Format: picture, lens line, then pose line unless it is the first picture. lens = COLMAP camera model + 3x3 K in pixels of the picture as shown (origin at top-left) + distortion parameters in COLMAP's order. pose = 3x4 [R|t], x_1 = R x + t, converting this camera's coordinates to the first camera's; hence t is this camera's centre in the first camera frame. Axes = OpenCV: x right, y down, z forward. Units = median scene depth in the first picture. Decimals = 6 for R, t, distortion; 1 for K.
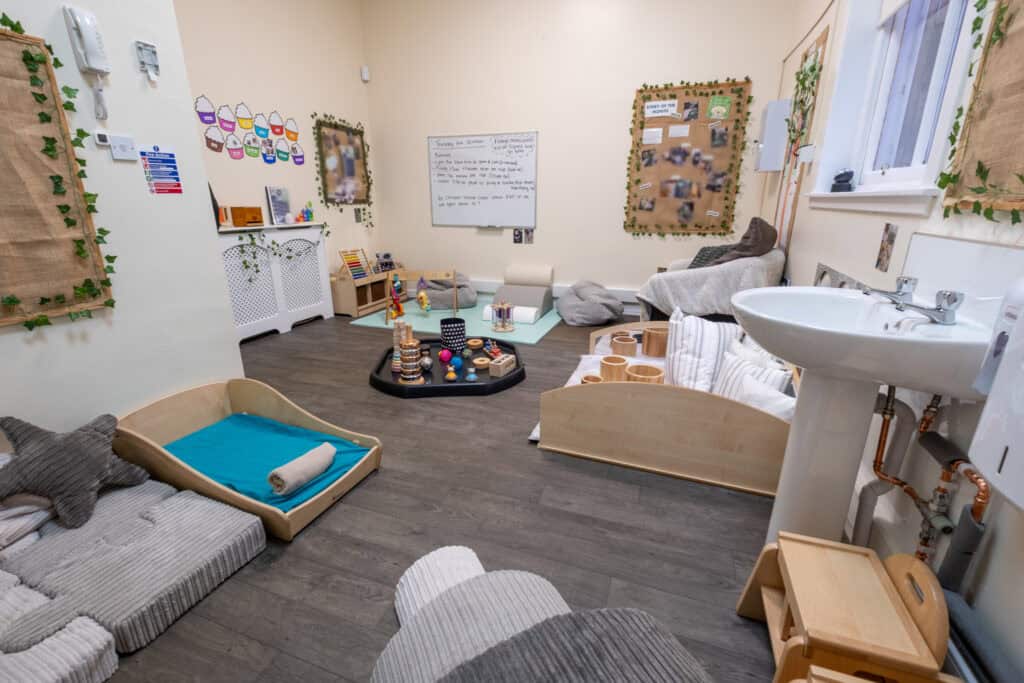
lens RADIAL K [[446.5, 0, 513.2], [0, 446.5, 339.3], [0, 0, 1]] dist [-0.002537, -0.001246]
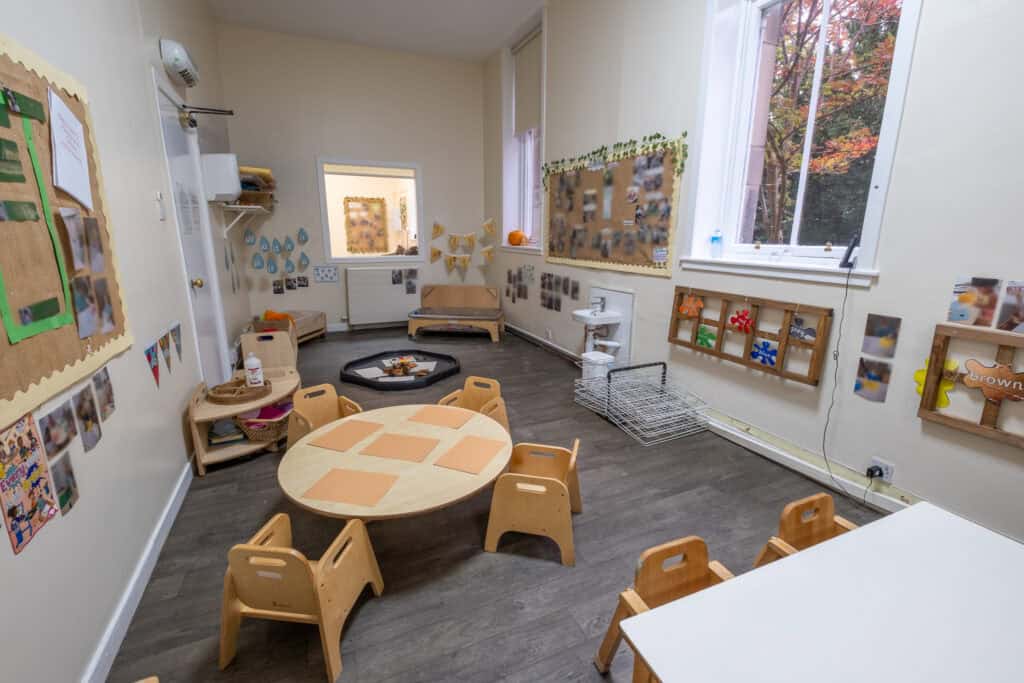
lens RADIAL K [[446.5, 0, 511.2], [0, 446.5, 338.4], [0, 0, 1]] dist [-0.002537, -0.001246]
pose [[0.713639, -0.154533, 0.683256, -0.939196], [0.200924, 0.979537, 0.011685, 0.410642], [-0.671081, 0.128944, 0.730085, -1.454762]]
